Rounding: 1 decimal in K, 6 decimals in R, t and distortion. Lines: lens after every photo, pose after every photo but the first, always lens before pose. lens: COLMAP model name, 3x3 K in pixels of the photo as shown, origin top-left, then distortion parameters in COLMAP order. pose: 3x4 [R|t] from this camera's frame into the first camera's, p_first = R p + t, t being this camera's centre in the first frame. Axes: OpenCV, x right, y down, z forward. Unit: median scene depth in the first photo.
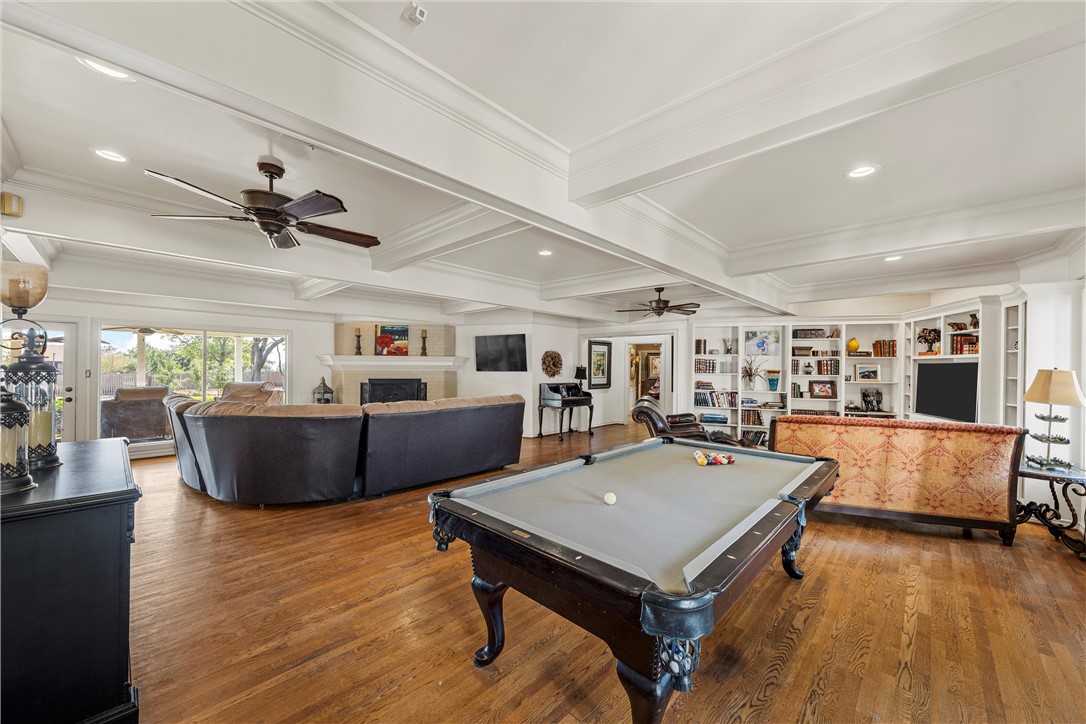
lens RADIAL K [[407.3, 0, 541.3], [0, 407.3, 367.3], [0, 0, 1]] dist [0.000035, 0.000212]
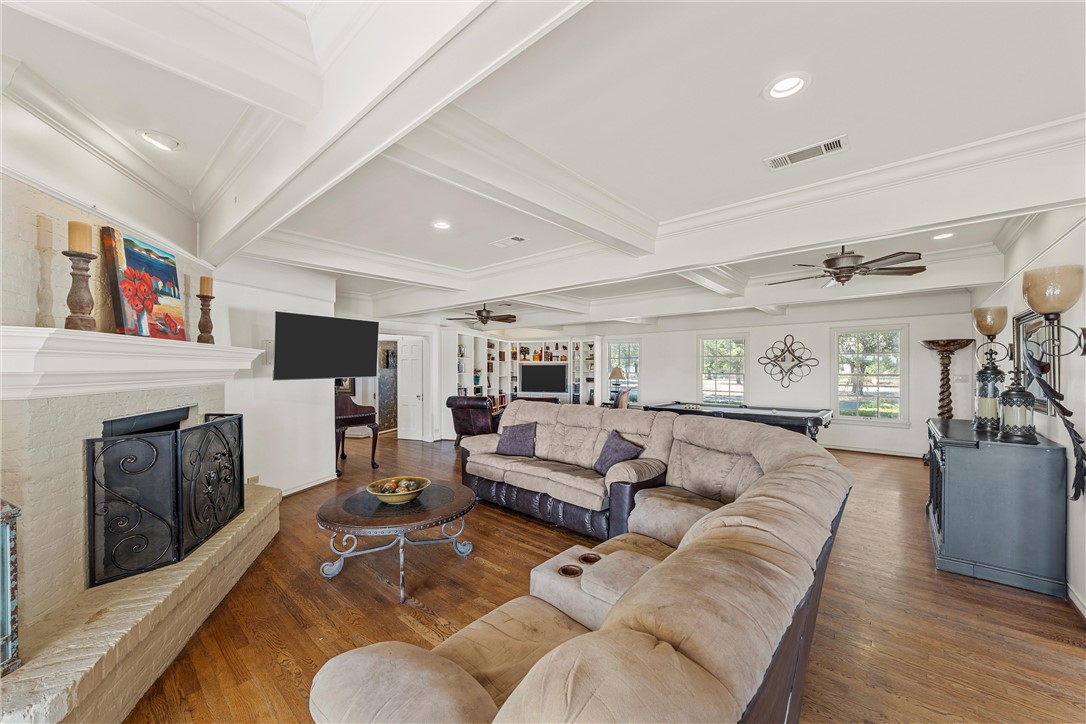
lens RADIAL K [[407.3, 0, 541.3], [0, 407.3, 367.3], [0, 0, 1]] dist [0.000035, 0.000212]
pose [[-0.039022, -0.005953, 0.999221, -0.834960], [0.002681, 0.999978, 0.006062, -0.009464], [-0.999235, 0.002915, -0.039005, 0.845012]]
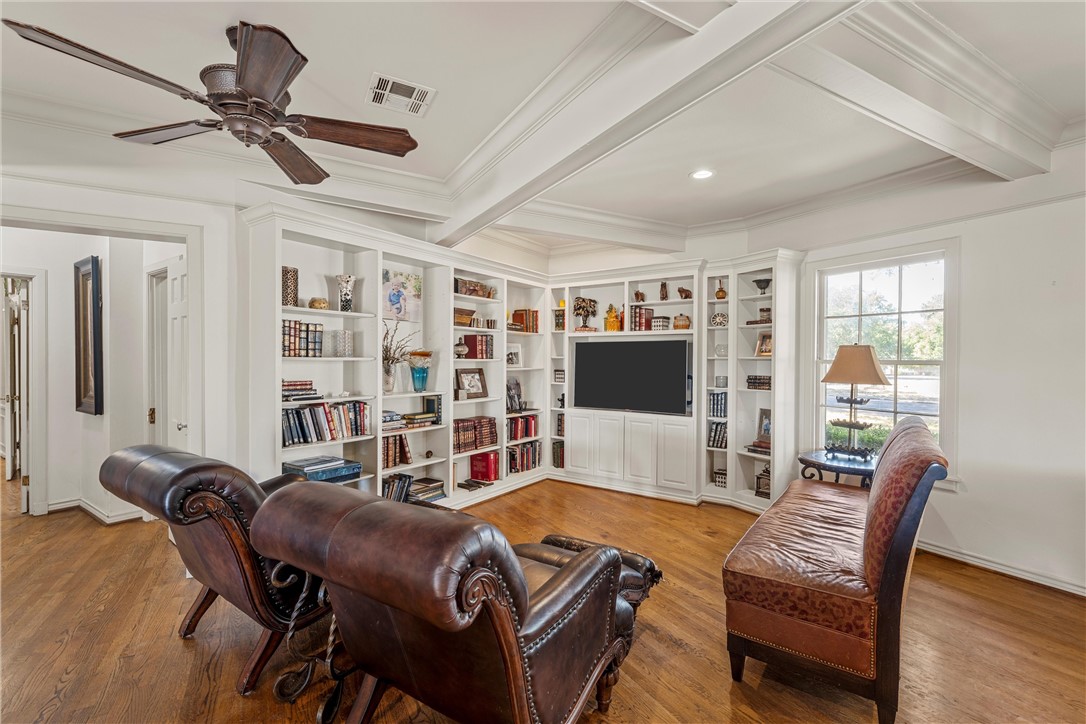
lens RADIAL K [[474.5, 0, 544.2], [0, 474.5, 356.8], [0, 0, 1]] dist [0.001097, -0.000210]
pose [[0.285510, -0.003780, 0.958368, 0.043990], [0.001580, 0.999993, 0.003474, 0.012703], [-0.958374, 0.000522, 0.285514, 0.689501]]
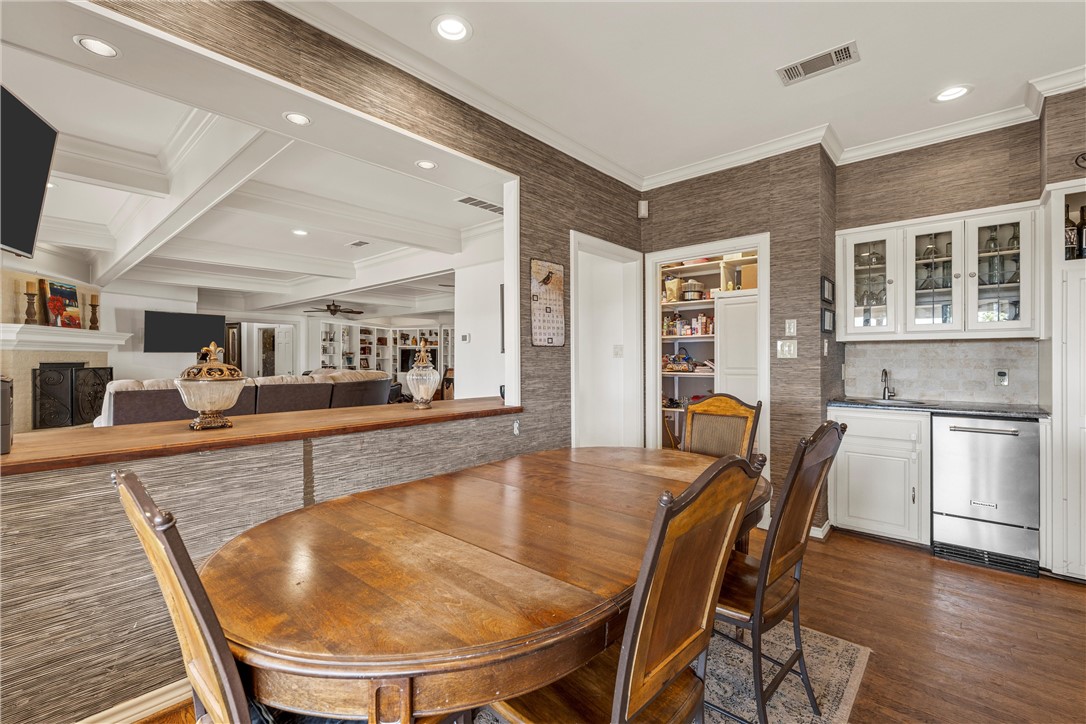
lens RADIAL K [[474.5, 0, 544.2], [0, 474.5, 356.8], [0, 0, 1]] dist [0.001097, -0.000210]
pose [[-0.029116, -0.001771, 0.999574, -1.412138], [0.002890, 0.999994, 0.001856, 0.024352], [-0.999572, 0.002943, -0.029110, 0.264348]]
